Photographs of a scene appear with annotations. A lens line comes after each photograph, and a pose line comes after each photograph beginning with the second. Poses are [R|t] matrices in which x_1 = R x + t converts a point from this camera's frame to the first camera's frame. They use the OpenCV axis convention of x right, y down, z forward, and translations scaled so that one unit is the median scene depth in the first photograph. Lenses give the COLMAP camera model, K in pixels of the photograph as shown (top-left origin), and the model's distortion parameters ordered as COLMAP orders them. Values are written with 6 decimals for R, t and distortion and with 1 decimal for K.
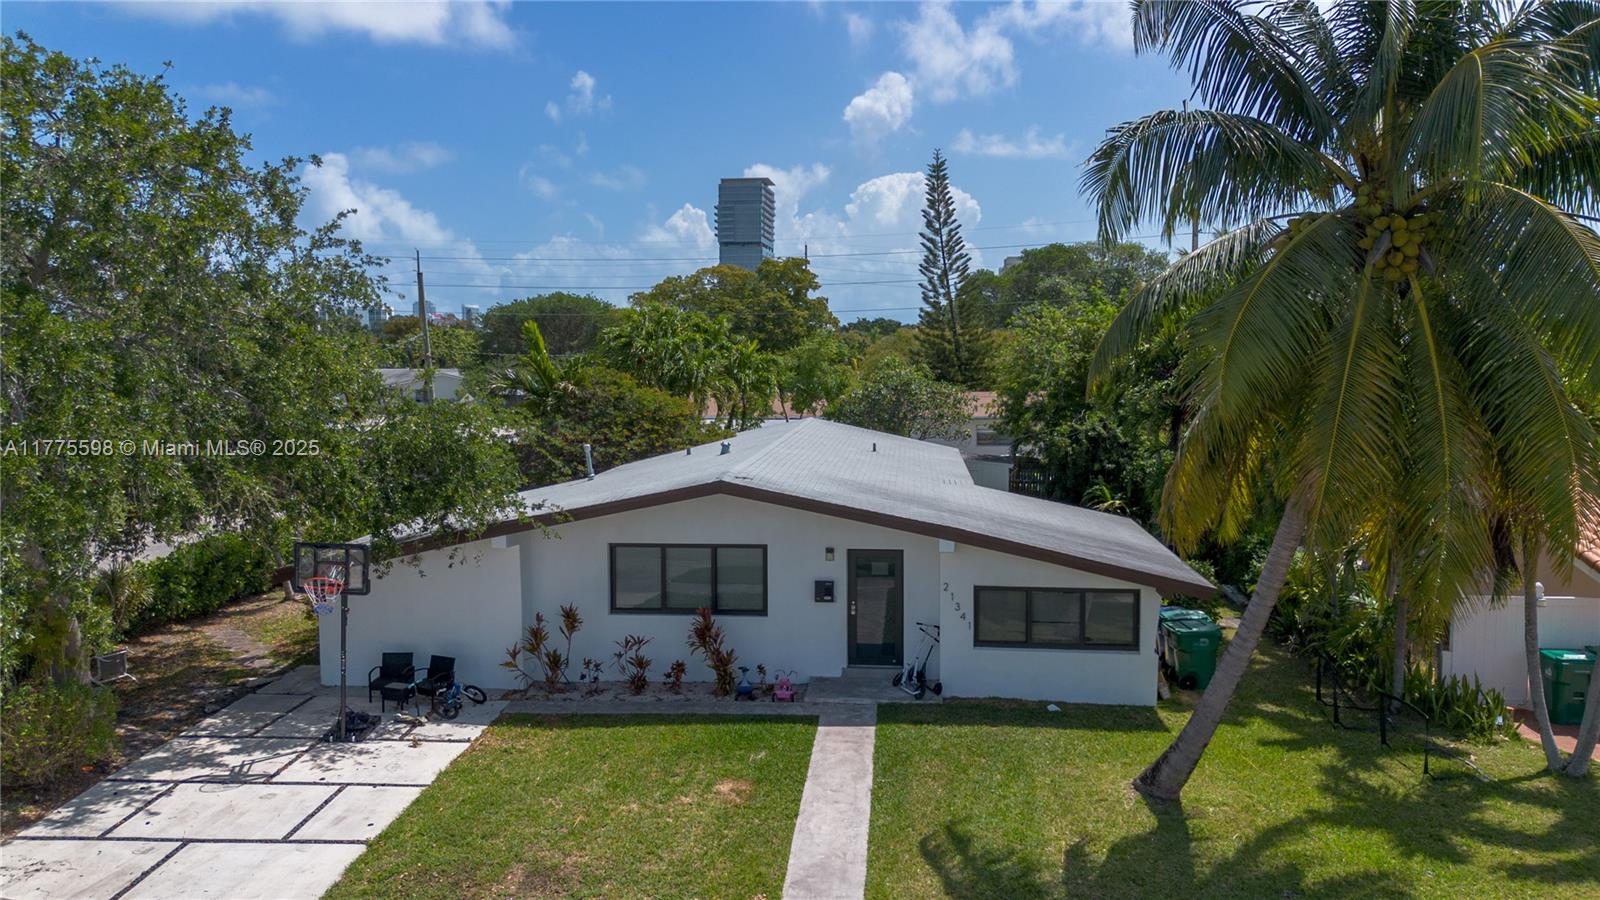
lens RADIAL K [[1118.3, 0, 800.0], [0, 1118.3, 450.0], [0, 0, 1]] dist [0.055956, -0.052574]
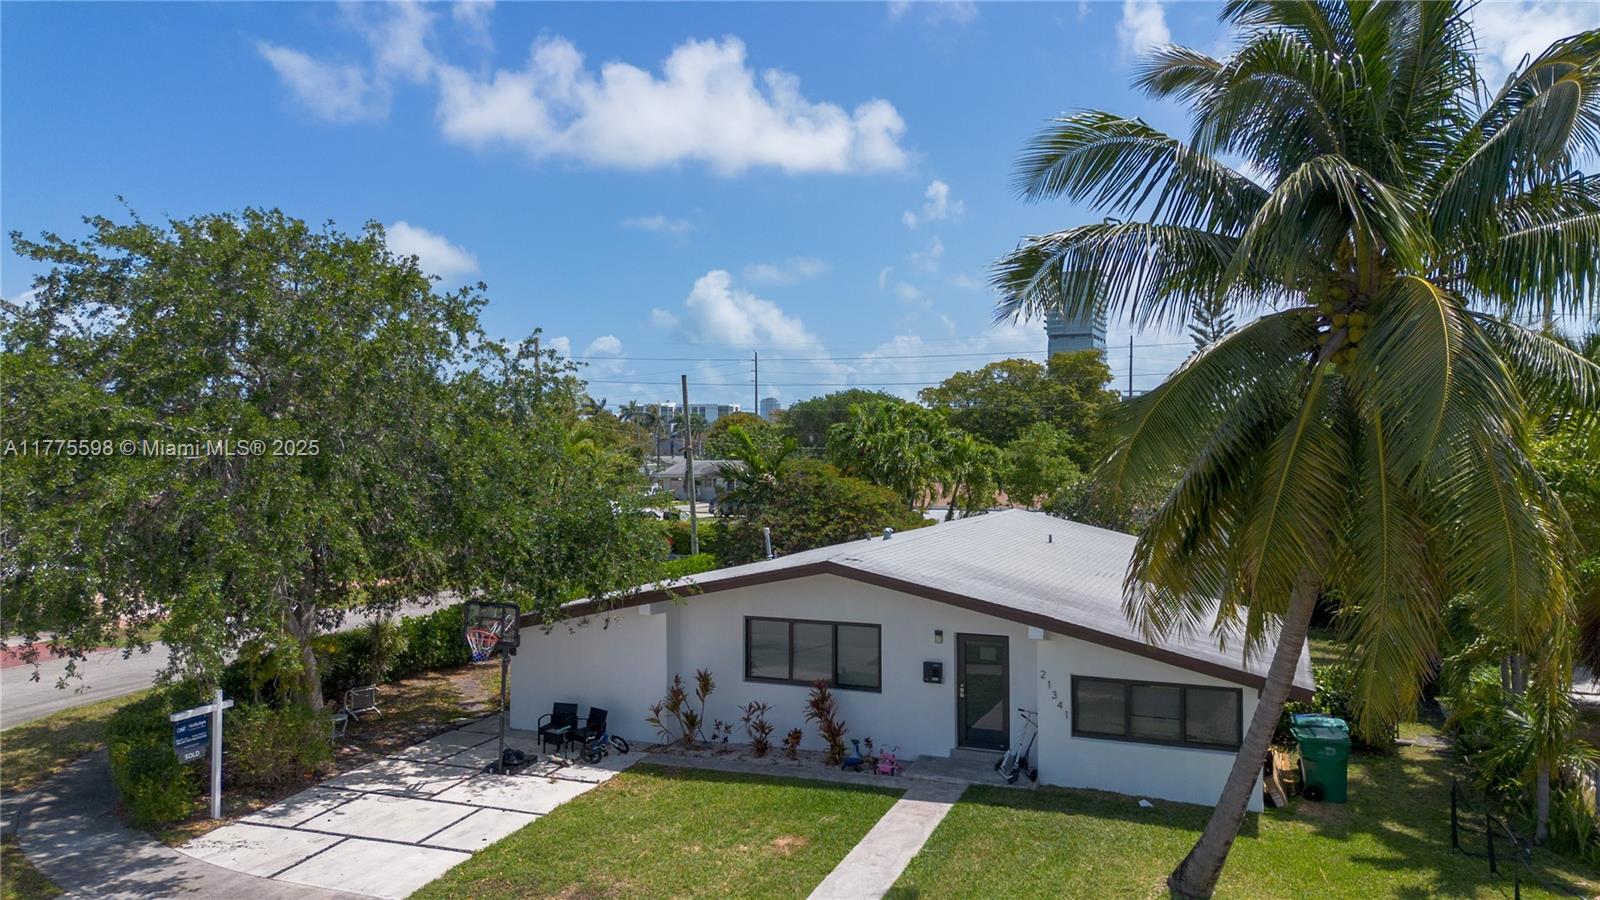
lens RADIAL K [[1118.3, 0, 800.0], [0, 1118.3, 450.0], [0, 0, 1]] dist [0.055956, -0.052574]
pose [[0.959433, 0.004267, -0.281904, 0.209655], [-0.027657, 0.996487, -0.079043, 0.005950], [0.280576, 0.083633, 0.956181, -0.058780]]
